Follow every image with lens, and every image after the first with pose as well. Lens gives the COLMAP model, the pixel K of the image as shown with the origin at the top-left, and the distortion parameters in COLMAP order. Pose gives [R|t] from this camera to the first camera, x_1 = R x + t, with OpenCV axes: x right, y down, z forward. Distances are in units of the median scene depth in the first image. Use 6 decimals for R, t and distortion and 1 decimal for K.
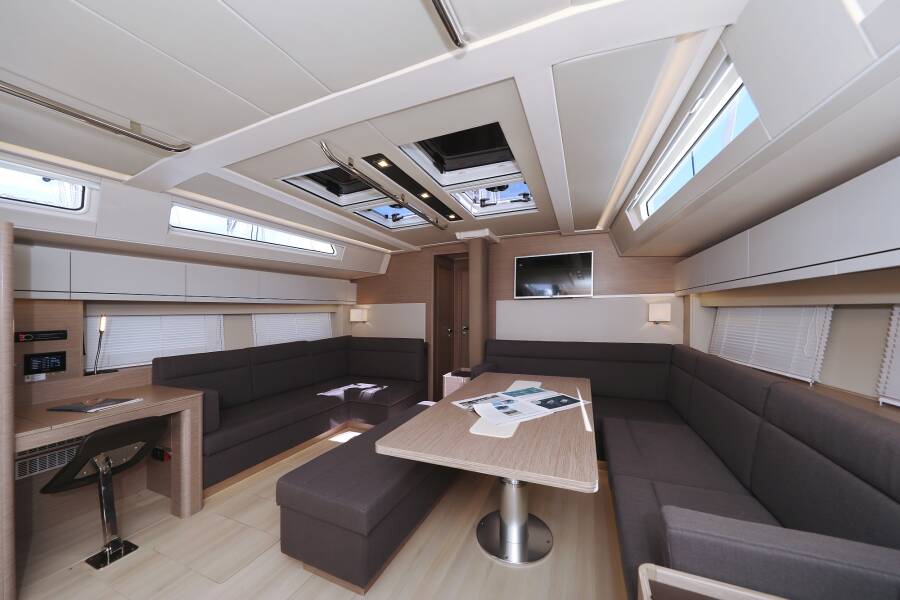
lens RADIAL K [[318.3, 0, 450.3], [0, 318.3, 318.8], [0, 0, 1]] dist [0.001073, 0.000048]
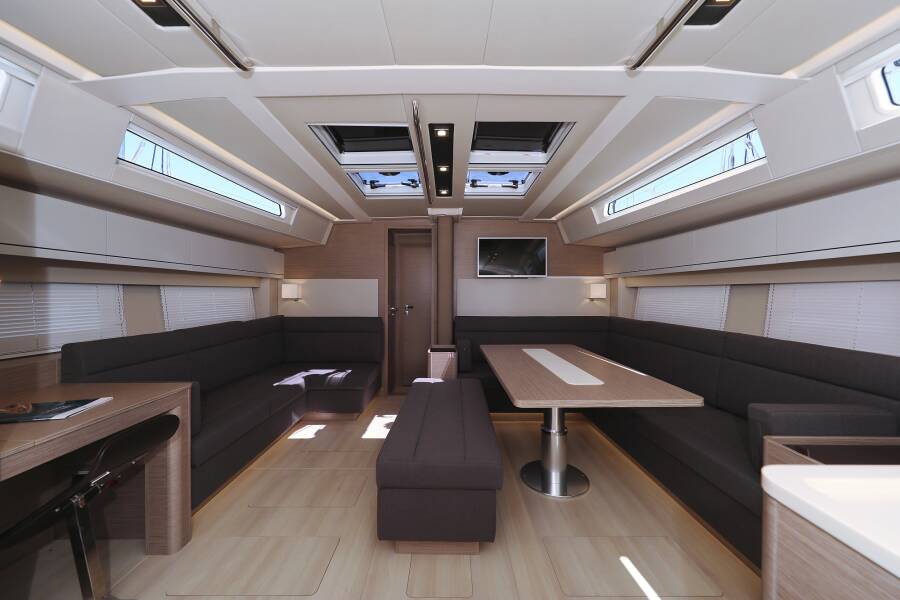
lens RADIAL K [[337.6, 0, 450.0], [0, 337.6, 300.0], [0, 0, 1]] dist [-0.000866, -0.000008]
pose [[0.916057, 0.006990, 0.400987, -0.348976], [-0.003375, 0.999947, -0.009720, 0.025796], [-0.401034, 0.007551, 0.916032, 0.015538]]
